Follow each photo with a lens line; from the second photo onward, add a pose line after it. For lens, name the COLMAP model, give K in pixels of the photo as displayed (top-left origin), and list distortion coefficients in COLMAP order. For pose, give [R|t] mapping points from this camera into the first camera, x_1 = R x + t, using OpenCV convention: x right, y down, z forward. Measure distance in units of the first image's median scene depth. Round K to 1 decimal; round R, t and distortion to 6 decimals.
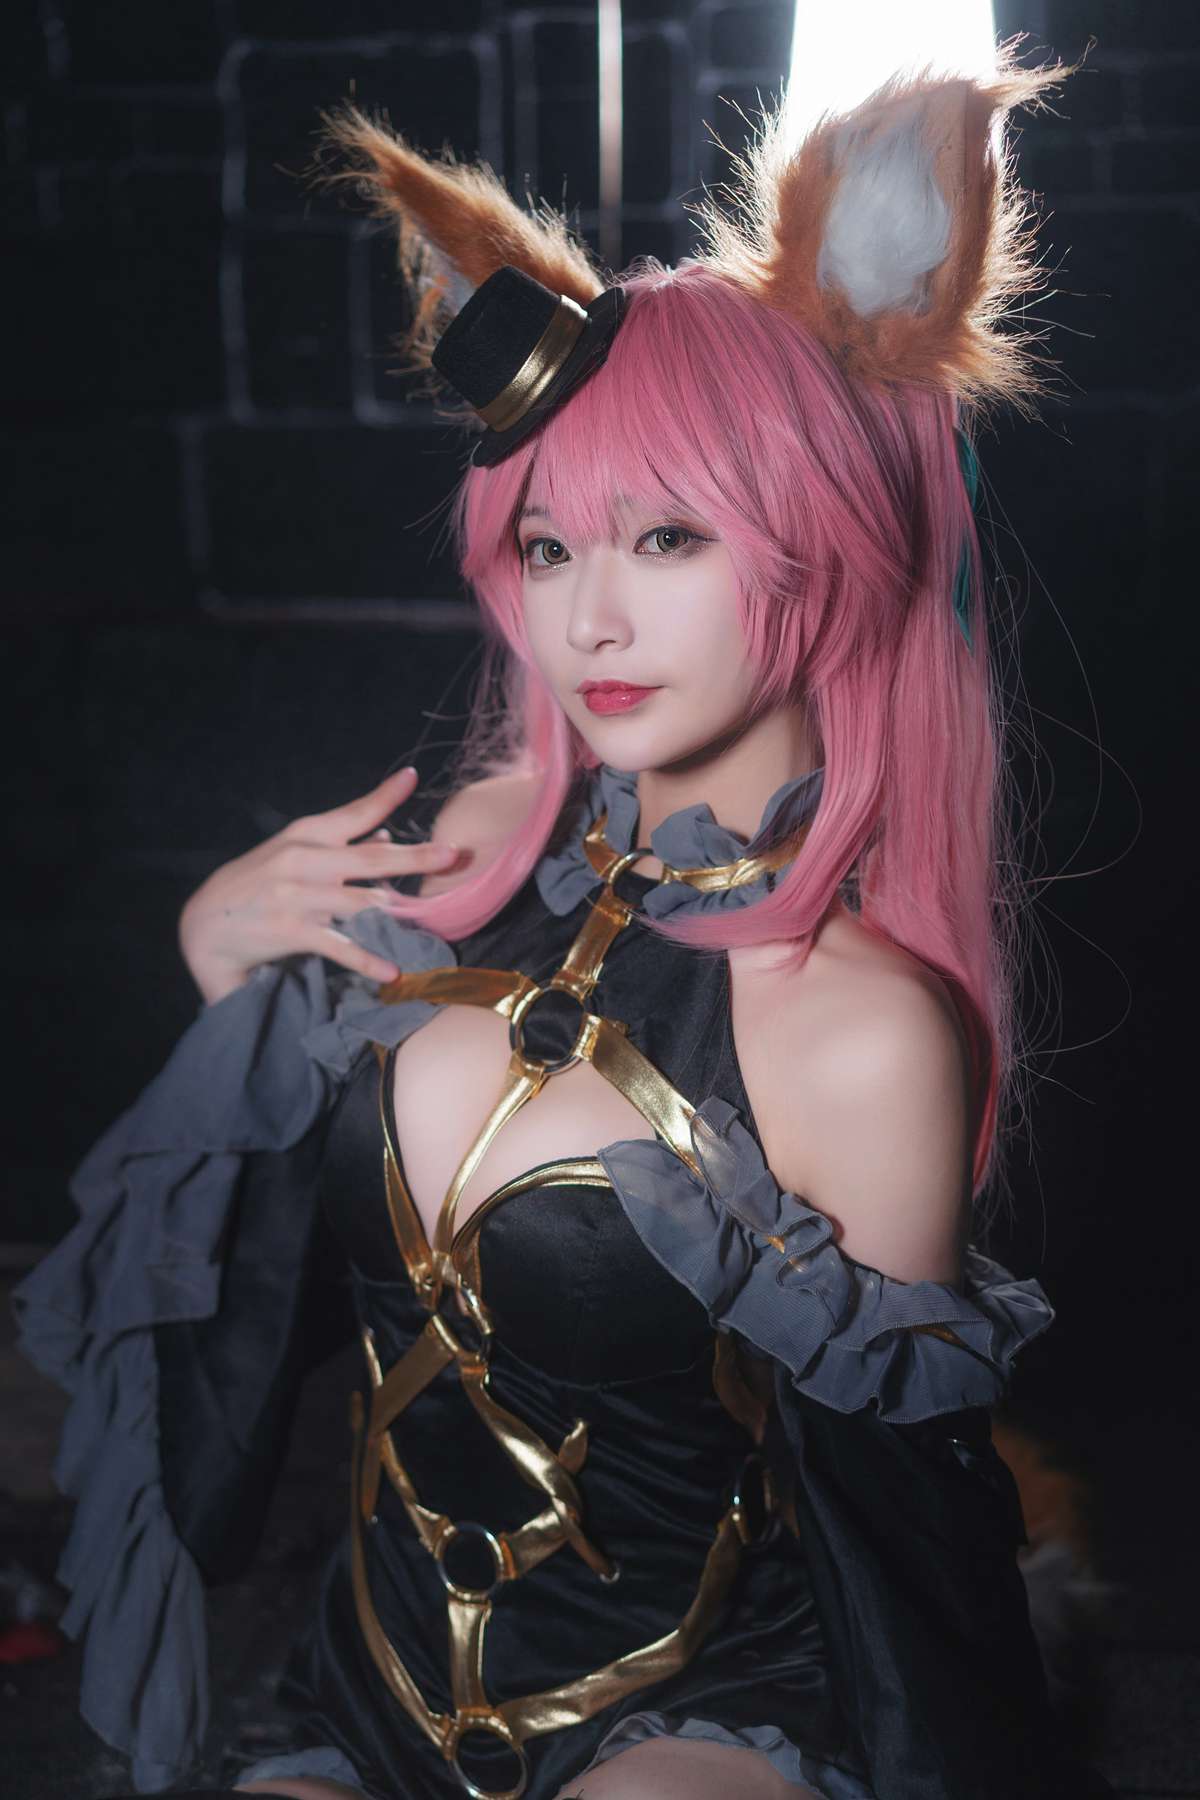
lens RADIAL K [[2828.5, 0, 611.3], [0, 2828.5, 897.9], [0, 0, 1]] dist [0.022546, 0.000000]
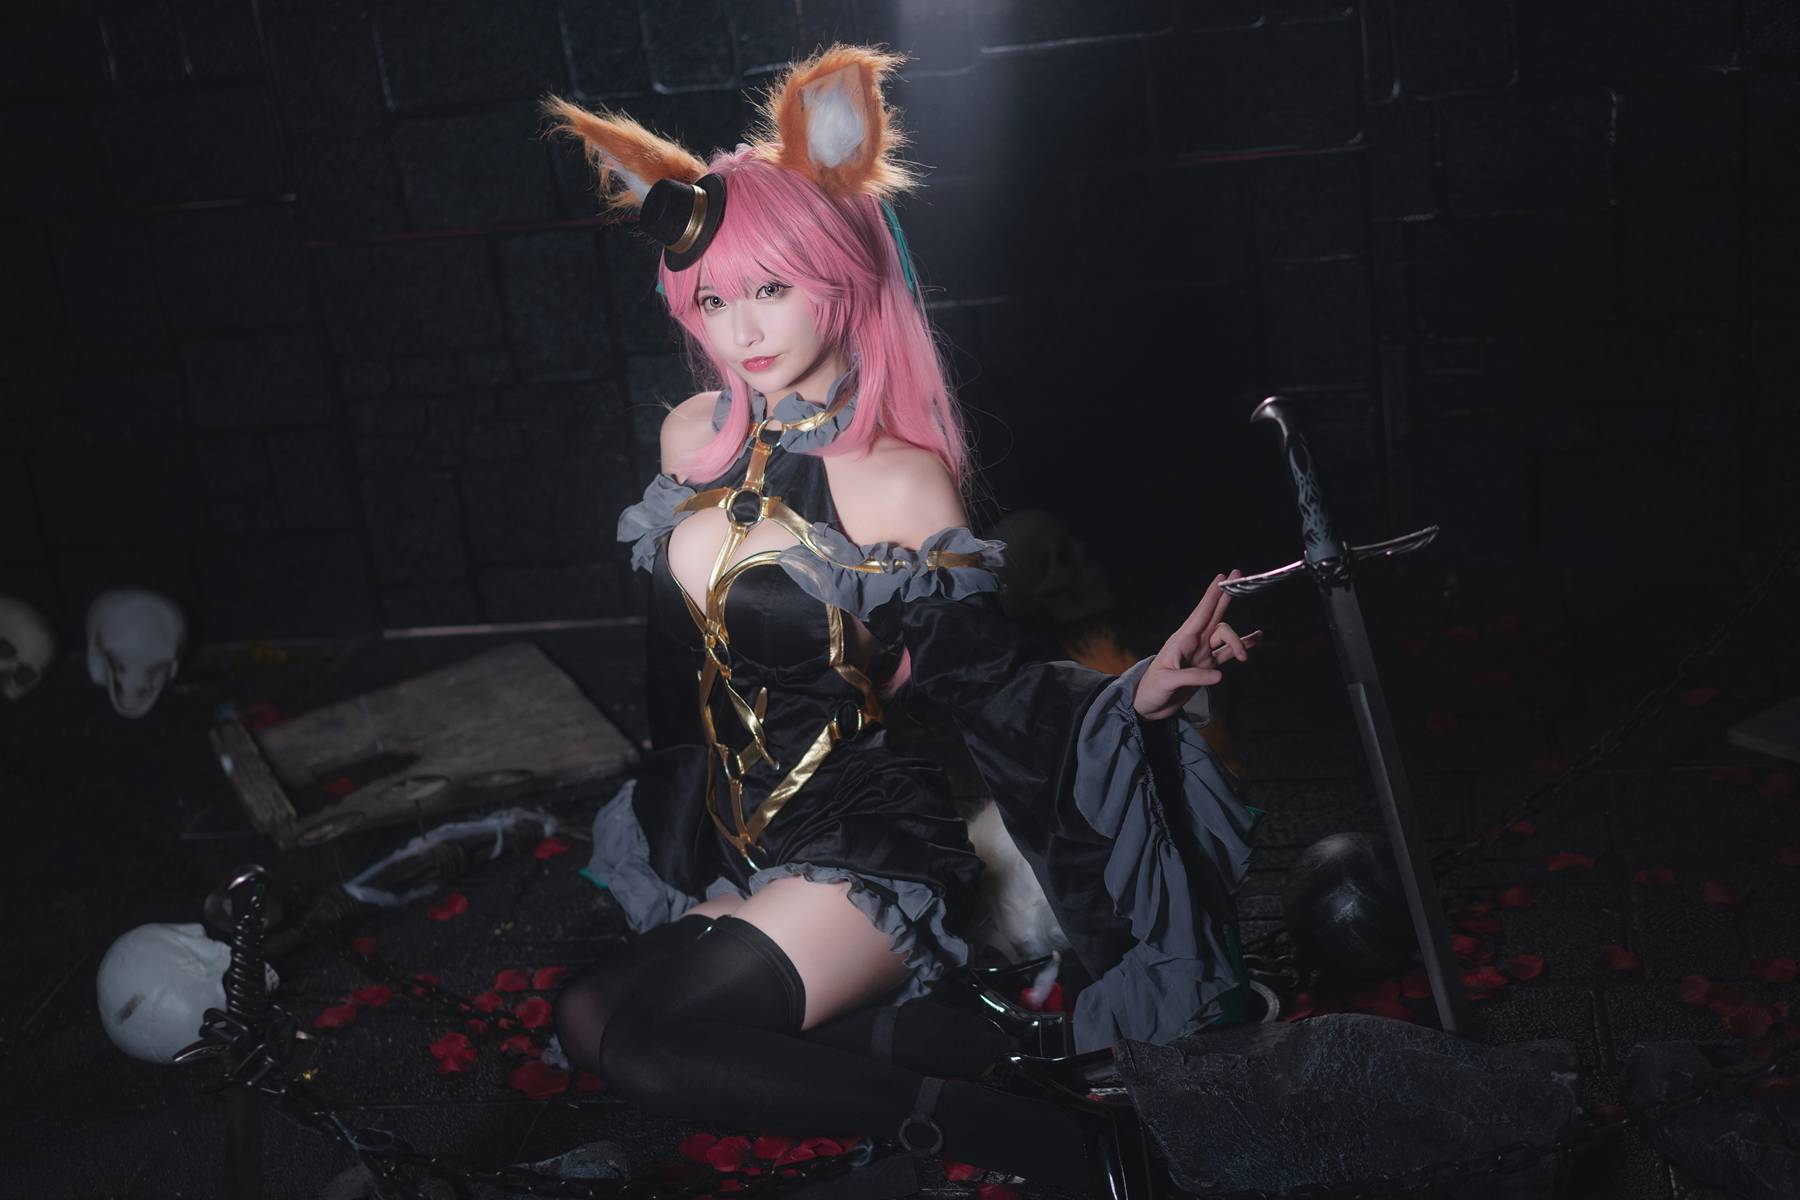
lens RADIAL K [[2828.5, 0, 902.6], [0, 2828.5, 587.2], [0, 0, 1]] dist [0.022546, 0.000000]
pose [[0.956719, -0.244768, 0.157407, -0.278594], [0.212366, 0.957037, 0.197434, -0.310777], [-0.198970, -0.155461, 0.967596, -1.165327]]
